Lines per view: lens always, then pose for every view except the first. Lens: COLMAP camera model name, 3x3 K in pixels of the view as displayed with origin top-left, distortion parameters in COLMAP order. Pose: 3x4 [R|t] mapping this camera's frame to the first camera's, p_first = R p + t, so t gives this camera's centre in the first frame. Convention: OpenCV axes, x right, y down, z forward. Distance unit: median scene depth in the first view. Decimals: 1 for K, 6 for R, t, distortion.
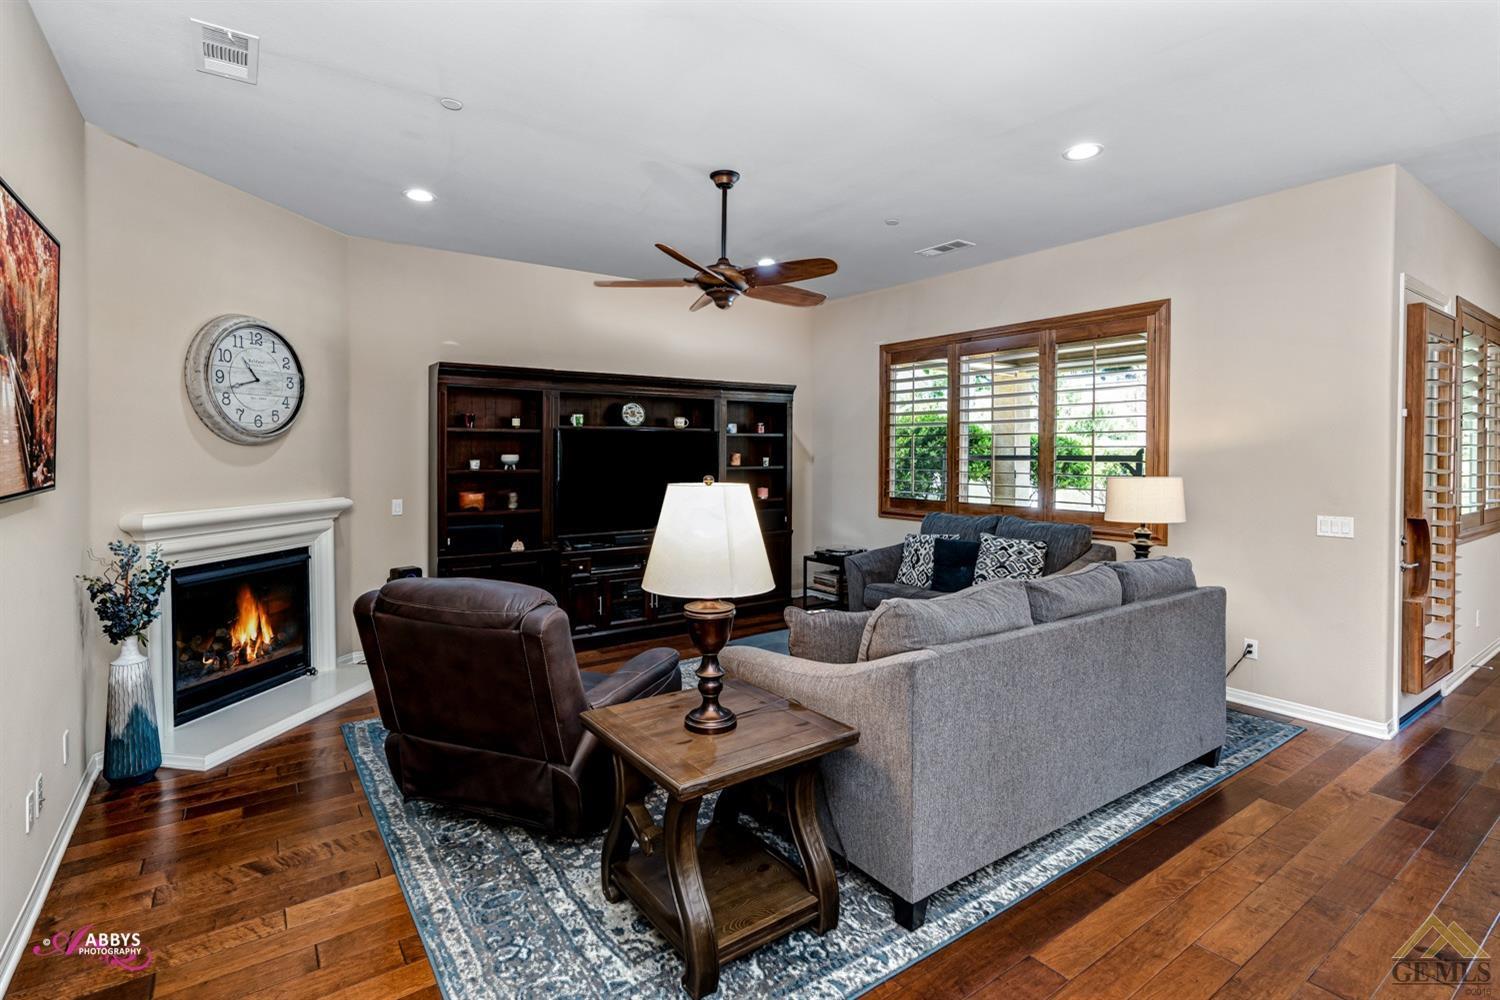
lens RADIAL K [[708.9, 0, 730.9], [0, 708.9, 463.2], [0, 0, 1]] dist [-0.005329, -0.000624]
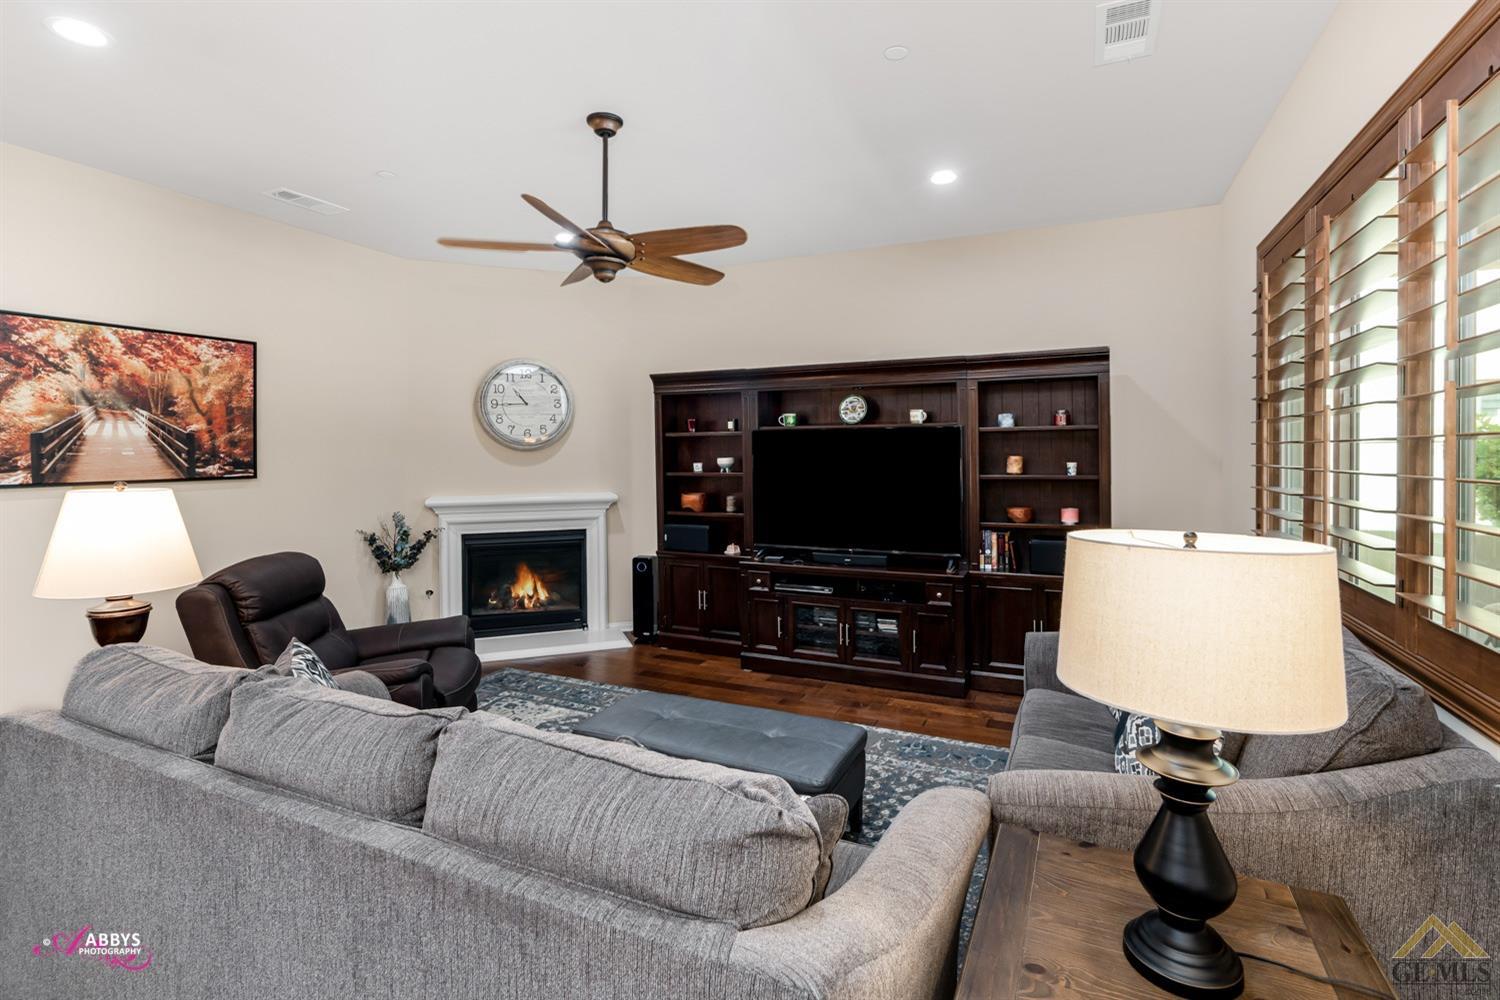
lens RADIAL K [[695.2, 0, 767.3], [0, 695.2, 463.9], [0, 0, 1]] dist [-0.000769, 0.000146]
pose [[0.523113, 0.009682, -0.852209, 0.703324], [-0.008375, 0.999946, 0.006219, -0.012756], [0.852222, 0.003884, 0.523165, 0.670561]]
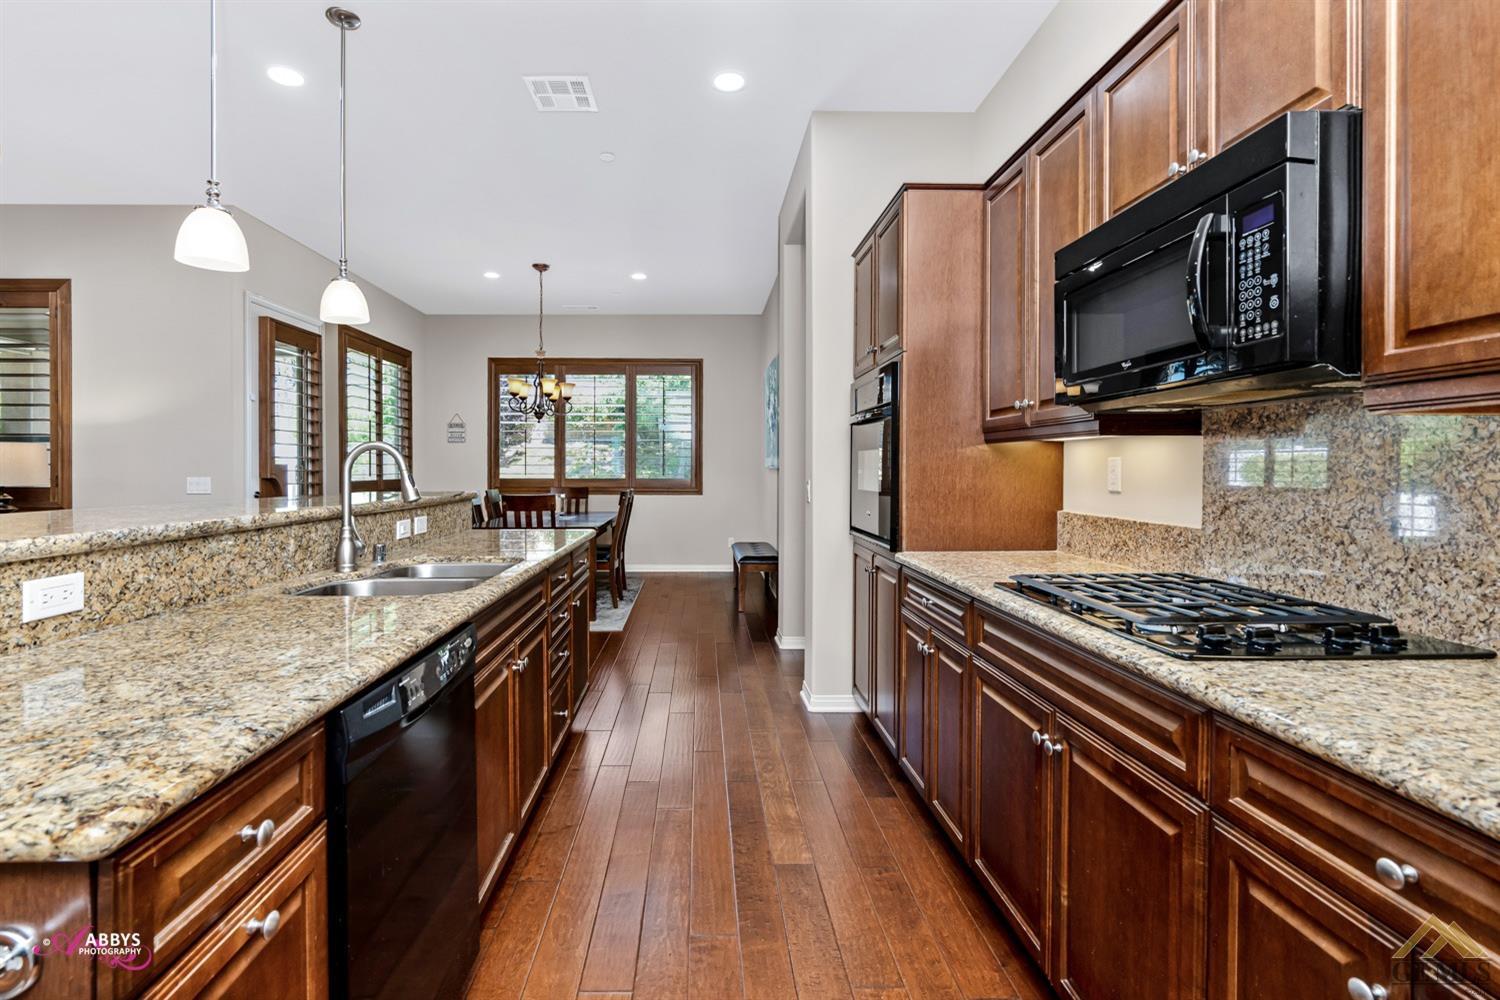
lens RADIAL K [[717.7, 0, 711.6], [0, 717.7, 468.4], [0, 0, 1]] dist [-0.000493, -0.000135]
pose [[0.554114, -0.002485, 0.832437, 0.277042], [0.011855, 0.999918, -0.004906, 0.070654], [-0.832356, 0.012587, 0.554098, -0.406723]]
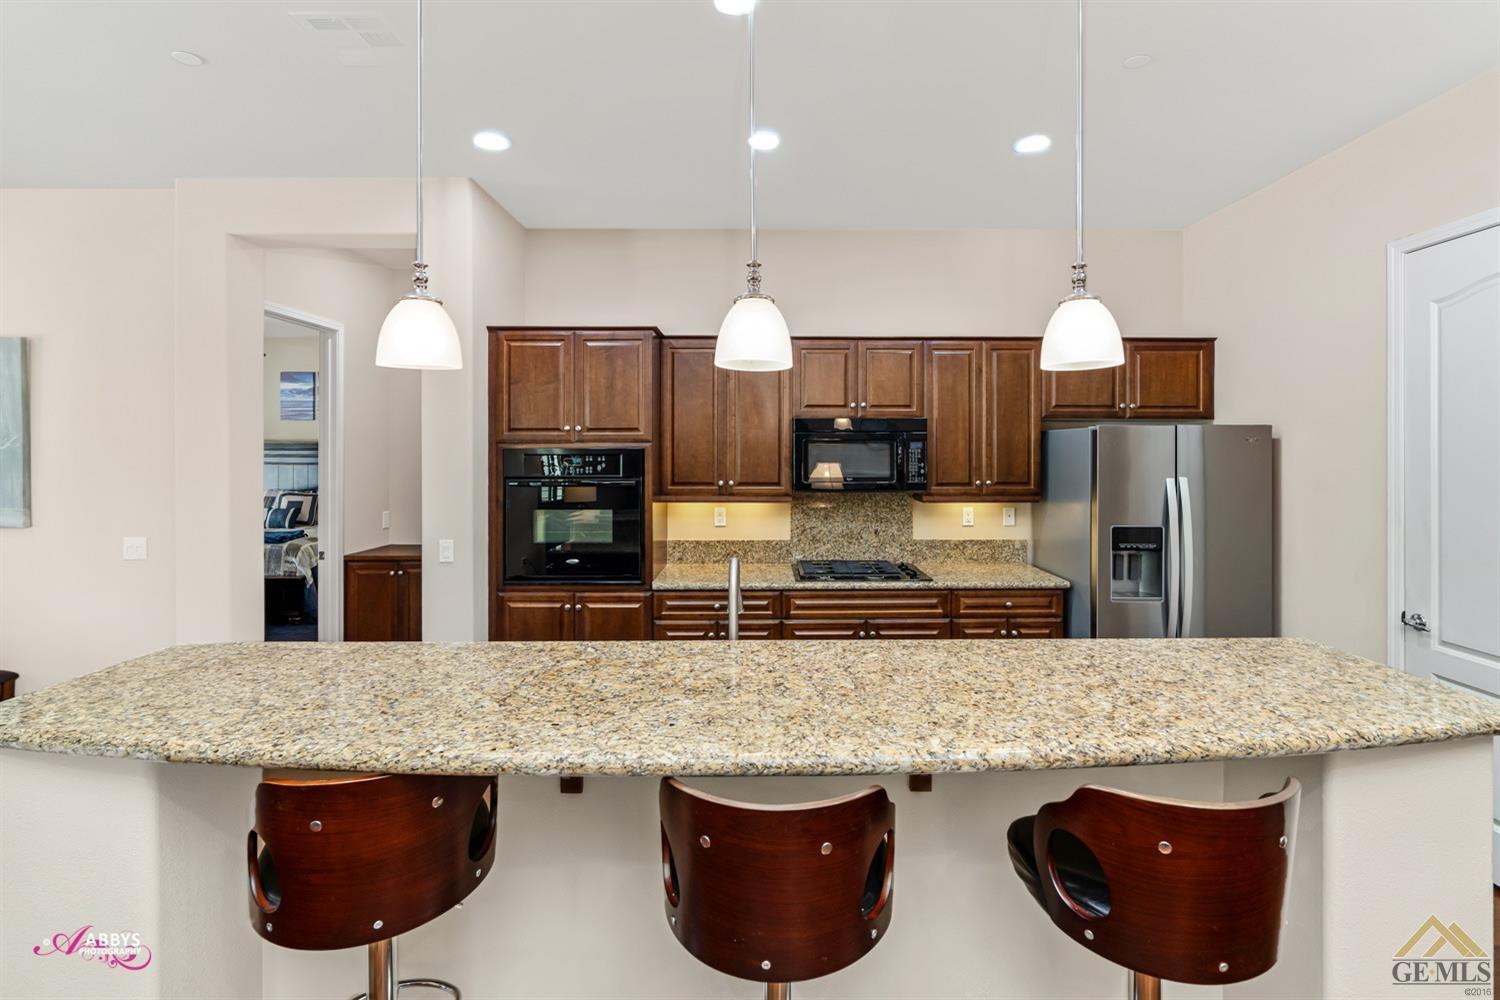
lens RADIAL K [[701.9, 0, 768.1], [0, 701.9, 450.1], [0, 0, 1]] dist [-0.003206, -0.000003]
pose [[-0.825792, -0.001049, 0.563973, 0.274256], [0.006480, 0.999915, 0.011347, -0.033310], [-0.563937, 0.013024, -0.825715, 0.451787]]
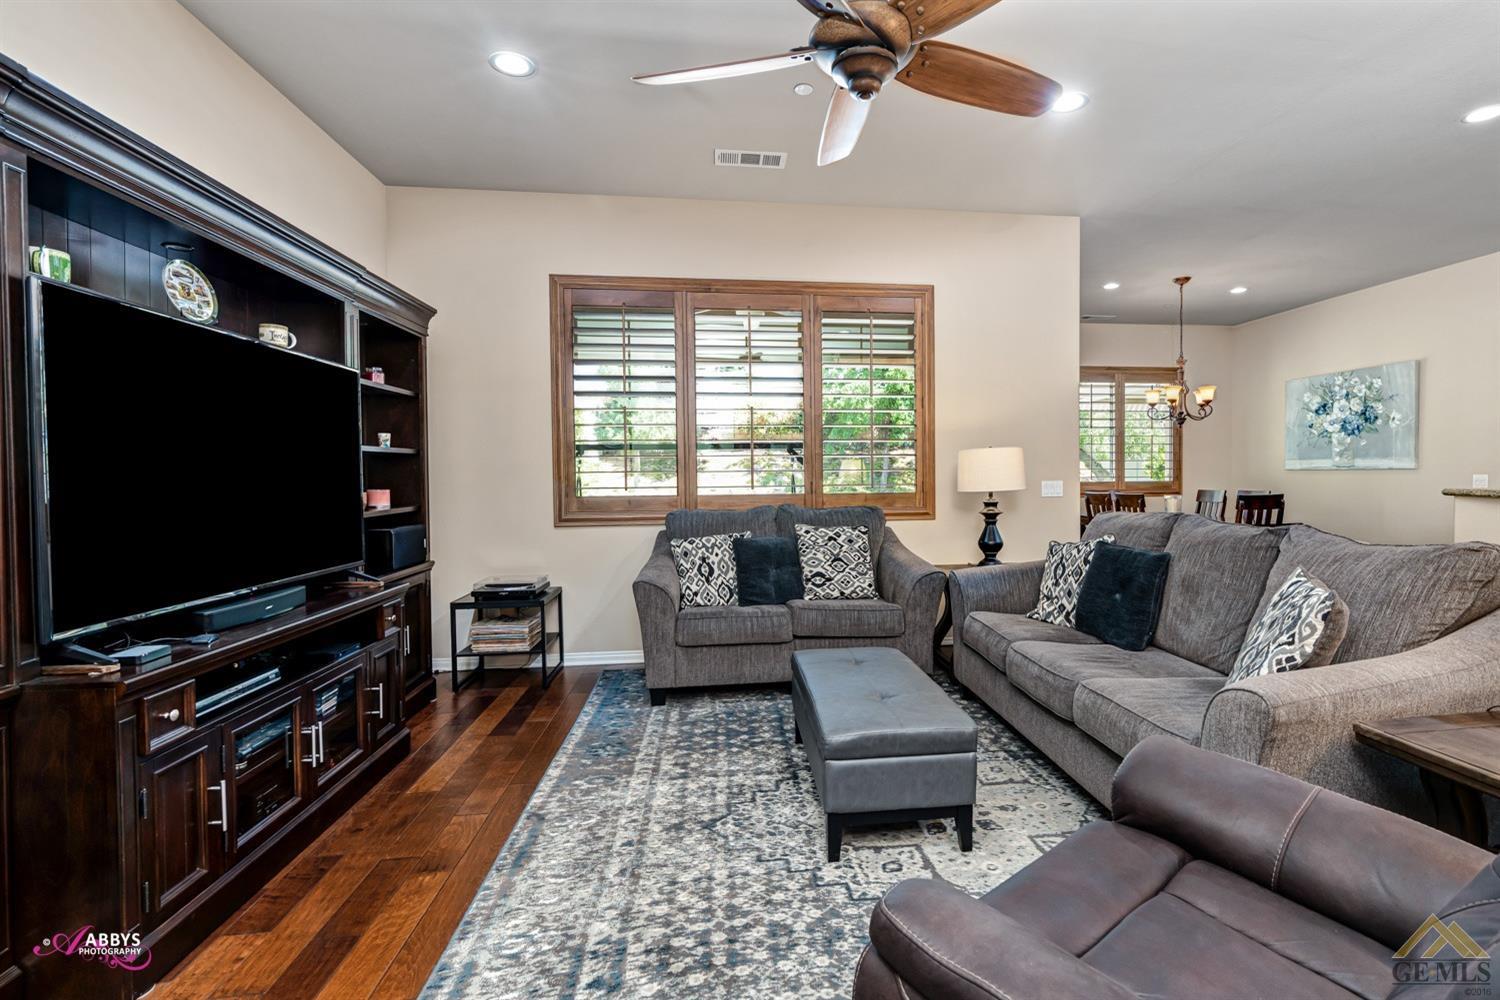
lens RADIAL K [[719.6, 0, 806.7], [0, 719.6, 502.8], [0, 0, 1]] dist [-0.006420, -0.000003]
pose [[0.456183, -0.038686, 0.889044, -0.462662], [0.026470, 0.999202, 0.029897, 0.058400], [-0.889492, 0.009895, 0.456844, 0.727769]]
